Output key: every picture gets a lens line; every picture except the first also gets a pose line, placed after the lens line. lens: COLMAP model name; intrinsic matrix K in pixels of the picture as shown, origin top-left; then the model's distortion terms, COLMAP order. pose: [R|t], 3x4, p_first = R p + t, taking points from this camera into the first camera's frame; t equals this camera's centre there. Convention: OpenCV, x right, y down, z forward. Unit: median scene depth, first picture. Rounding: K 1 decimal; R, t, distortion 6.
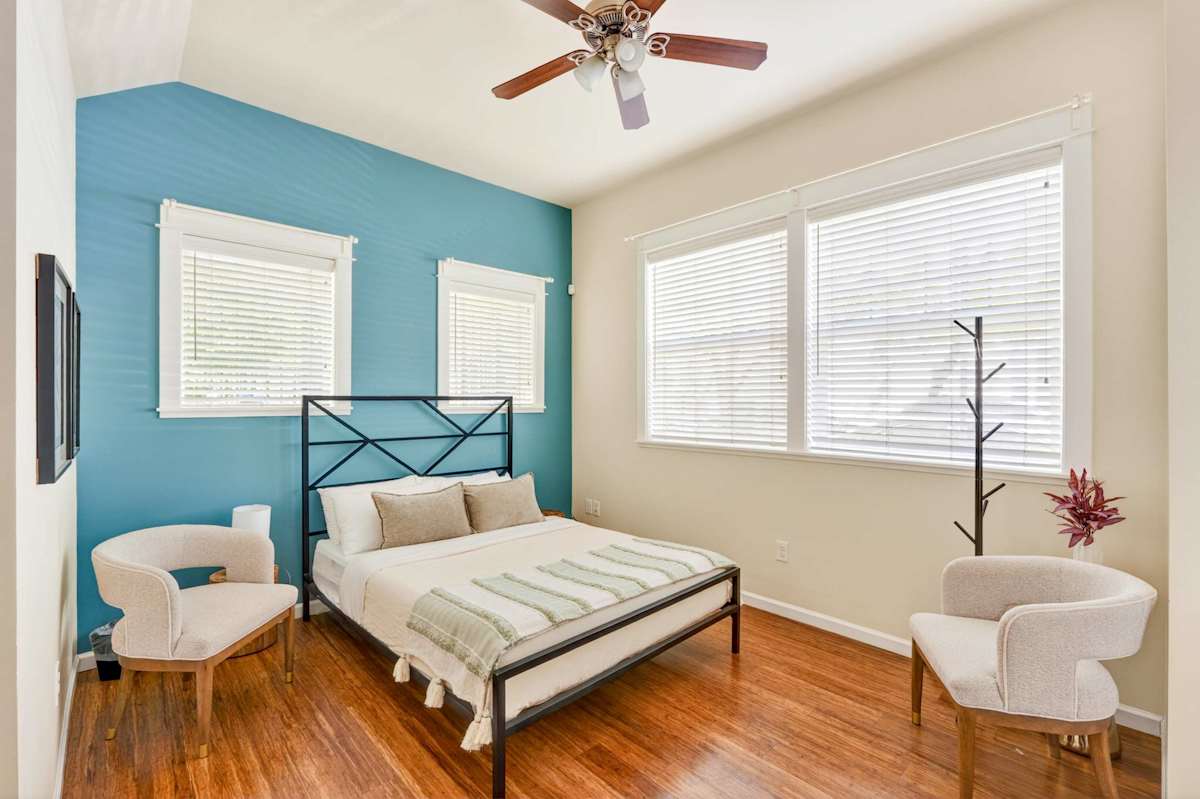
lens RADIAL K [[545.3, 0, 585.4], [0, 545.3, 398.4], [0, 0, 1]] dist [0.003560, 0.000459]
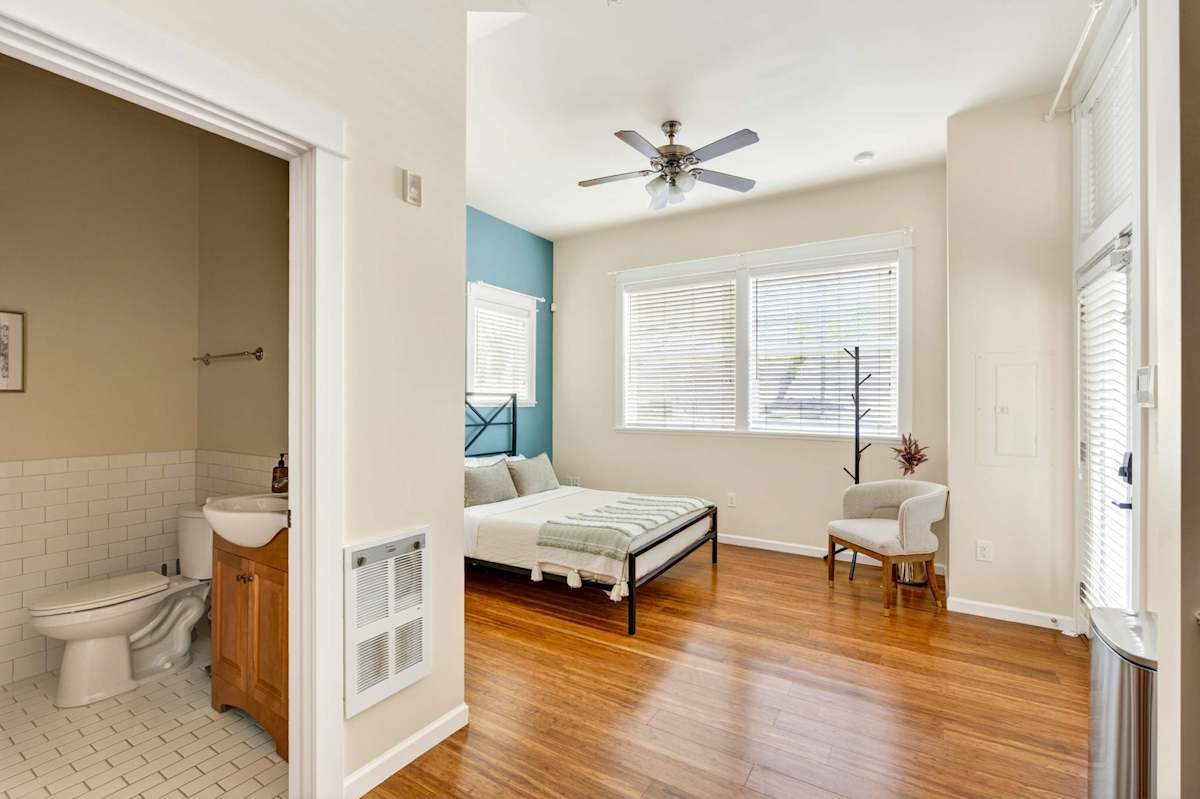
lens RADIAL K [[537.2, 0, 600.0], [0, 537.2, 399.5], [0, 0, 1]] dist [-0.002951, -0.000211]
pose [[0.966505, 0.003803, 0.256621, -0.400588], [-0.003693, 0.999993, -0.000910, 0.016446], [-0.256623, -0.000068, 0.966512, -0.339125]]
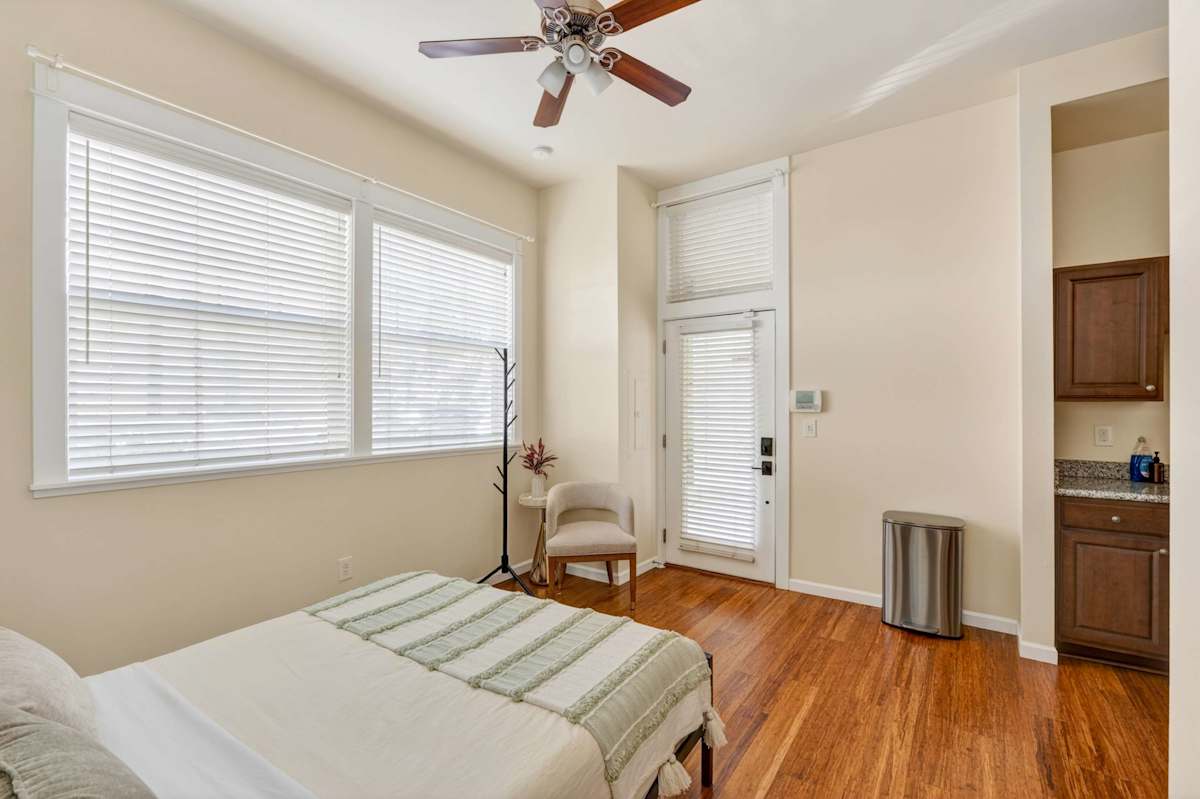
lens RADIAL K [[545.3, 0, 585.4], [0, 545.3, 398.4], [0, 0, 1]] dist [0.003560, 0.000459]
pose [[-0.192205, 0.012163, 0.981279, -0.706043], [0.004858, 0.999923, -0.011443, 0.011361], [-0.981343, 0.002568, -0.192249, 0.905233]]
